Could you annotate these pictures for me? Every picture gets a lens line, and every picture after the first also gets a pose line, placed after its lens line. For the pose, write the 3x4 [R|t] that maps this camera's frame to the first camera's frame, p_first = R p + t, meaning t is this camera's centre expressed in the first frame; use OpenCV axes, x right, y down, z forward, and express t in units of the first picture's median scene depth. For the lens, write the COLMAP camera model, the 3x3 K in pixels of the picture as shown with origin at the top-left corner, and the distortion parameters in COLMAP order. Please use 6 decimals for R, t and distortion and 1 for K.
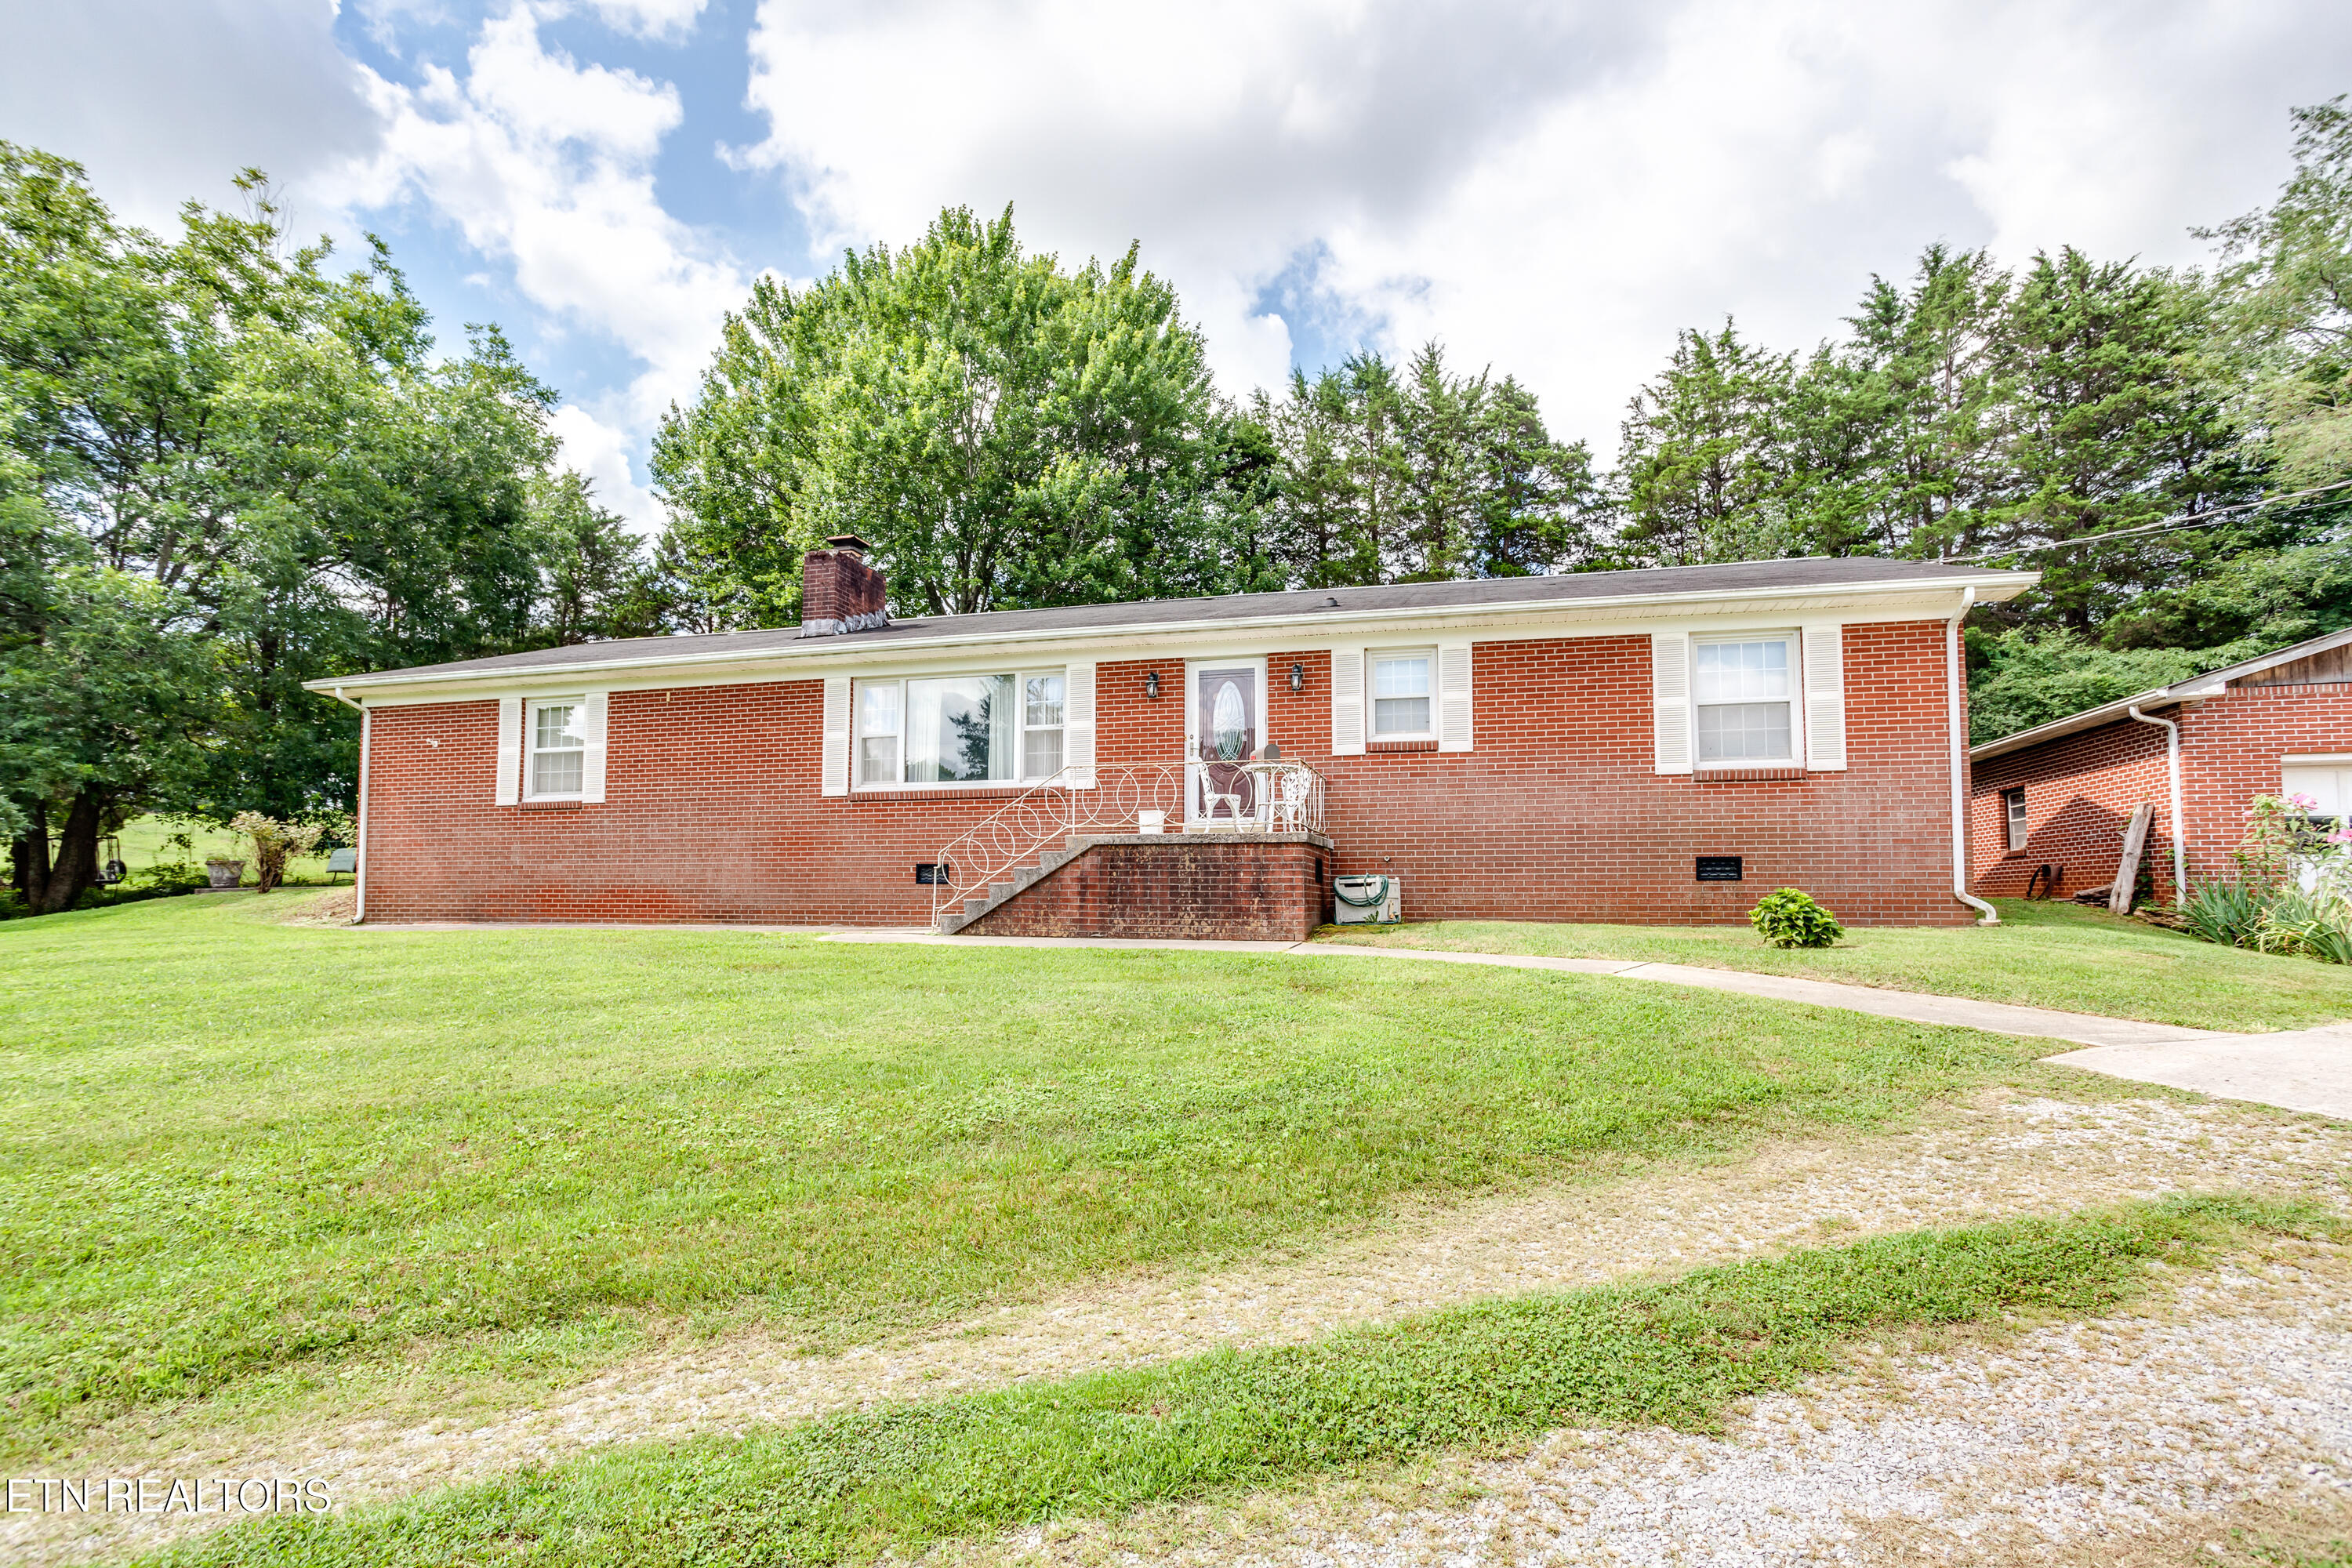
lens RADIAL K [[1175.0, 0, 1167.1], [0, 1175.0, 807.2], [0, 0, 1]] dist [-0.069115, 0.041997]
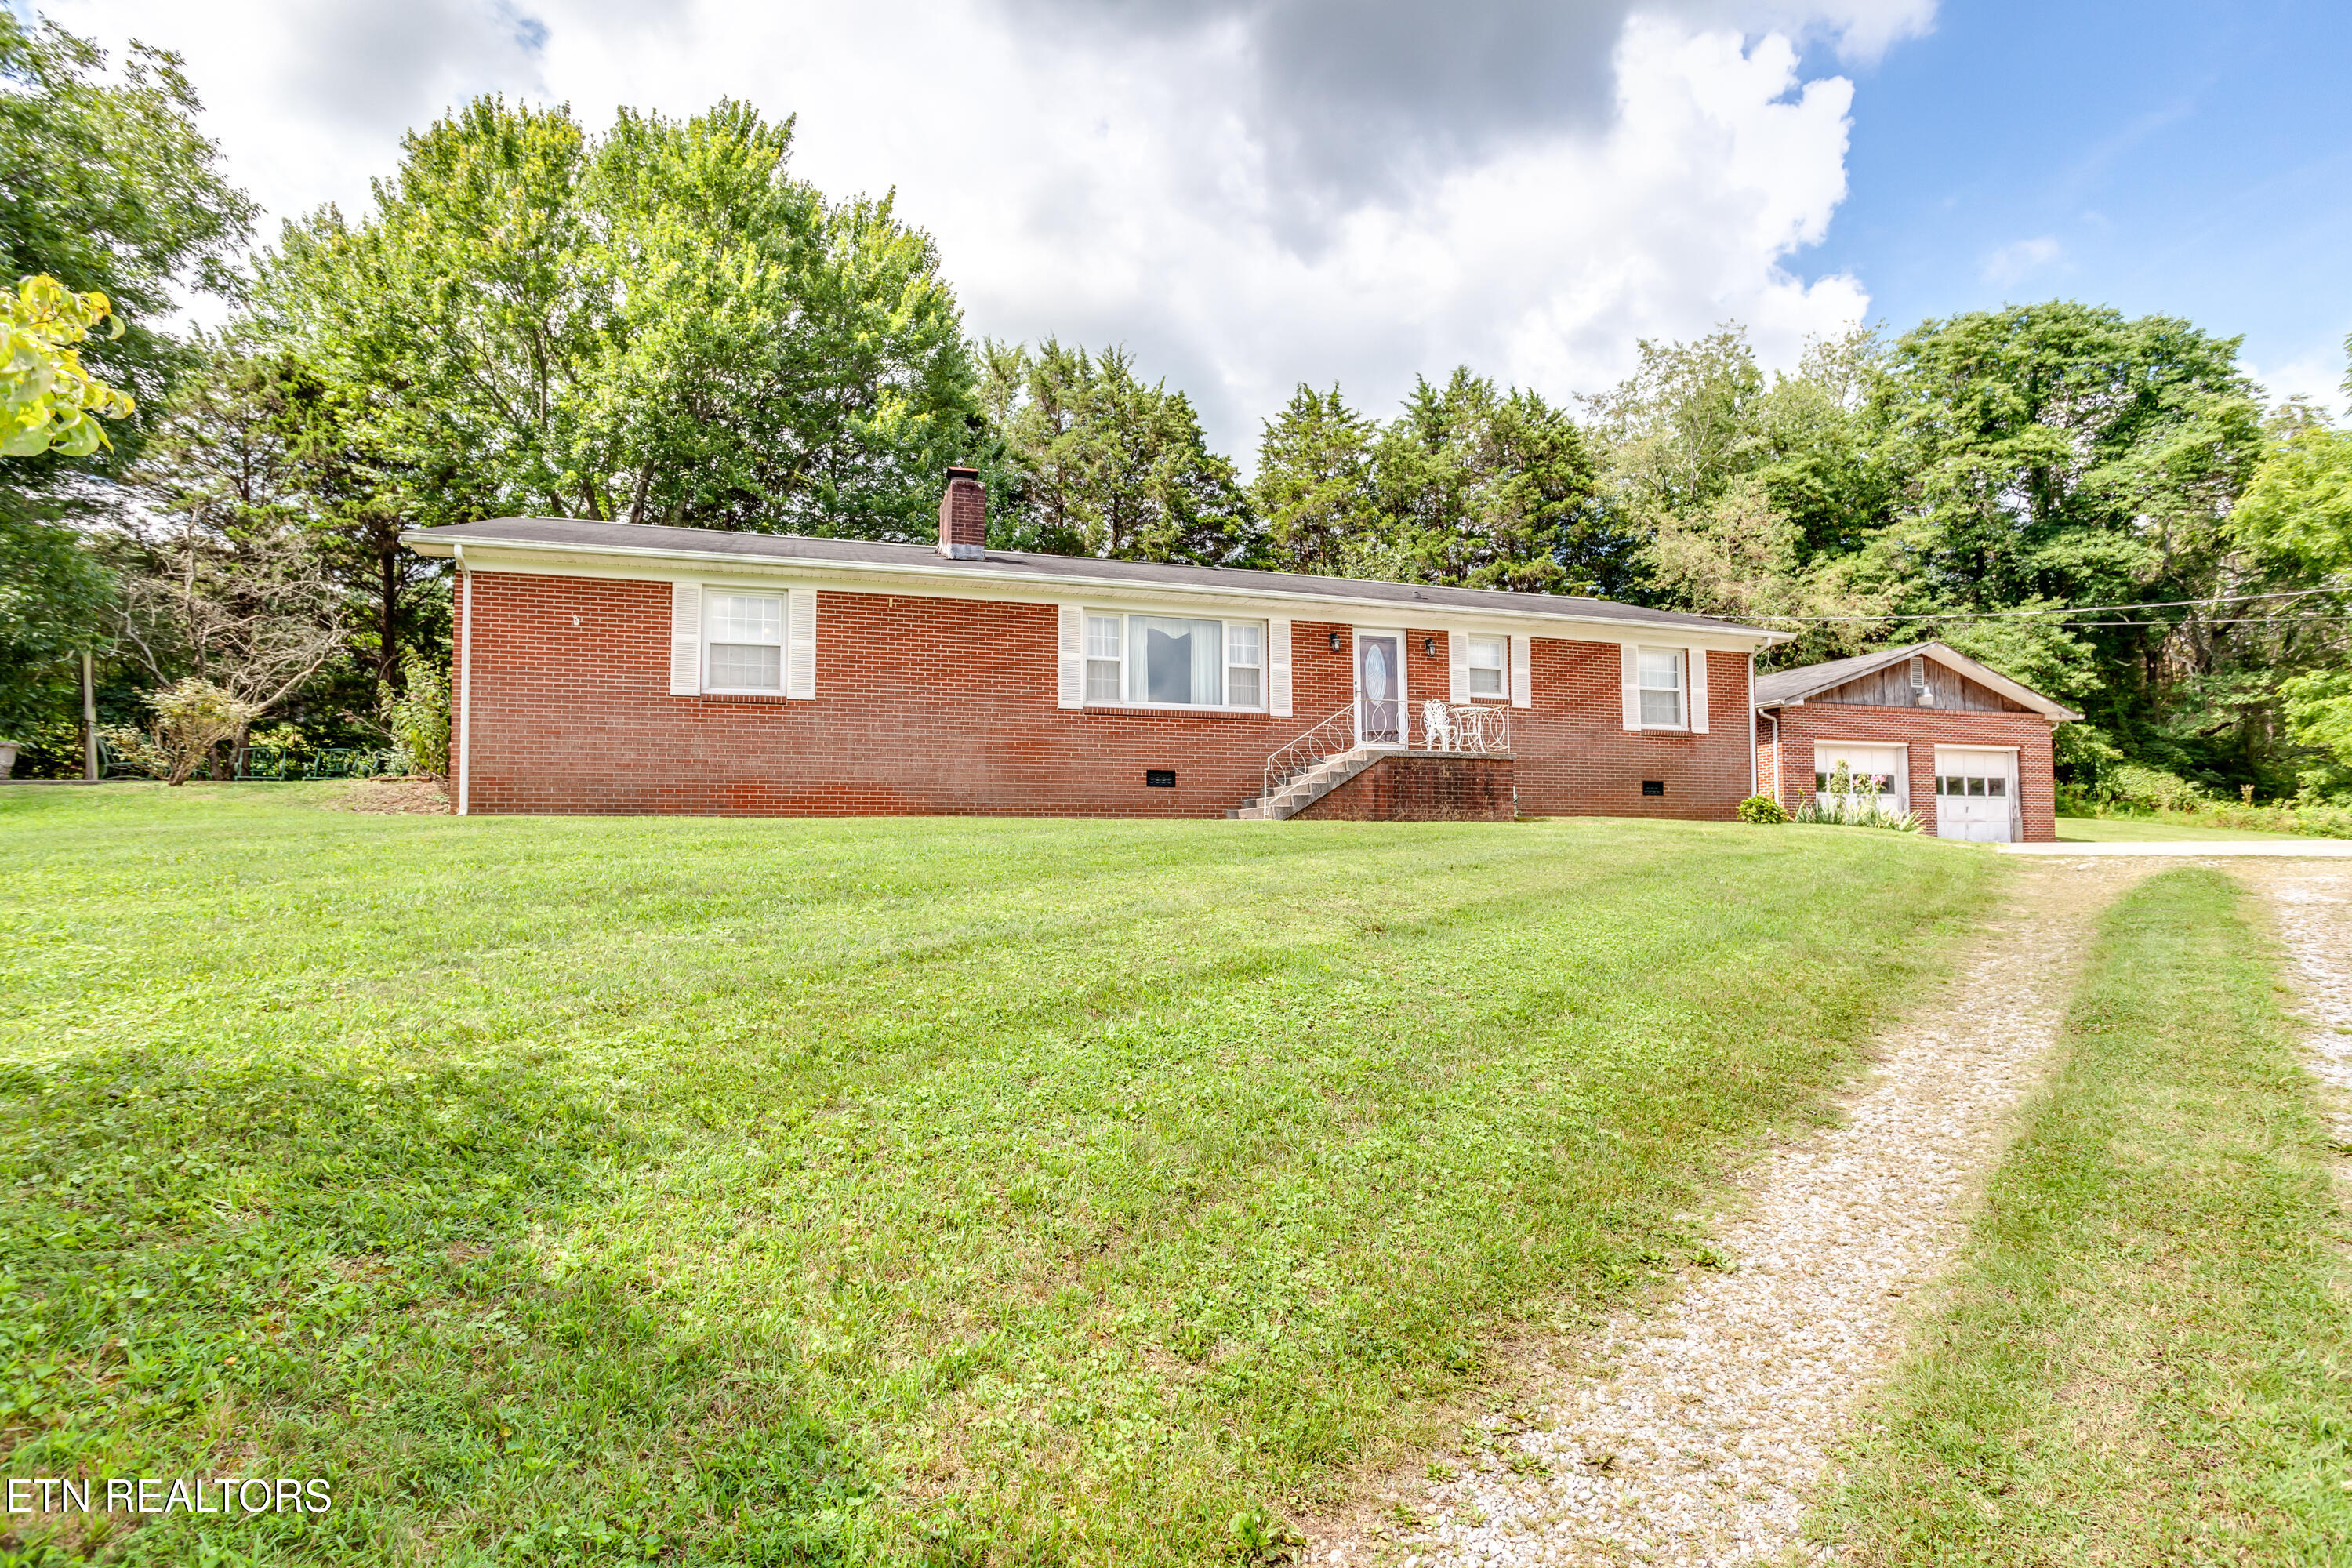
lens RADIAL K [[1177.4, 0, 1175.8], [0, 1177.4, 798.2], [0, 0, 1]] dist [-0.056316, 0.029929]
pose [[0.832930, 0.024870, 0.552819, -0.833096], [-0.041040, 0.999015, 0.016892, 0.054607], [-0.551854, -0.036758, 0.833130, -0.027168]]
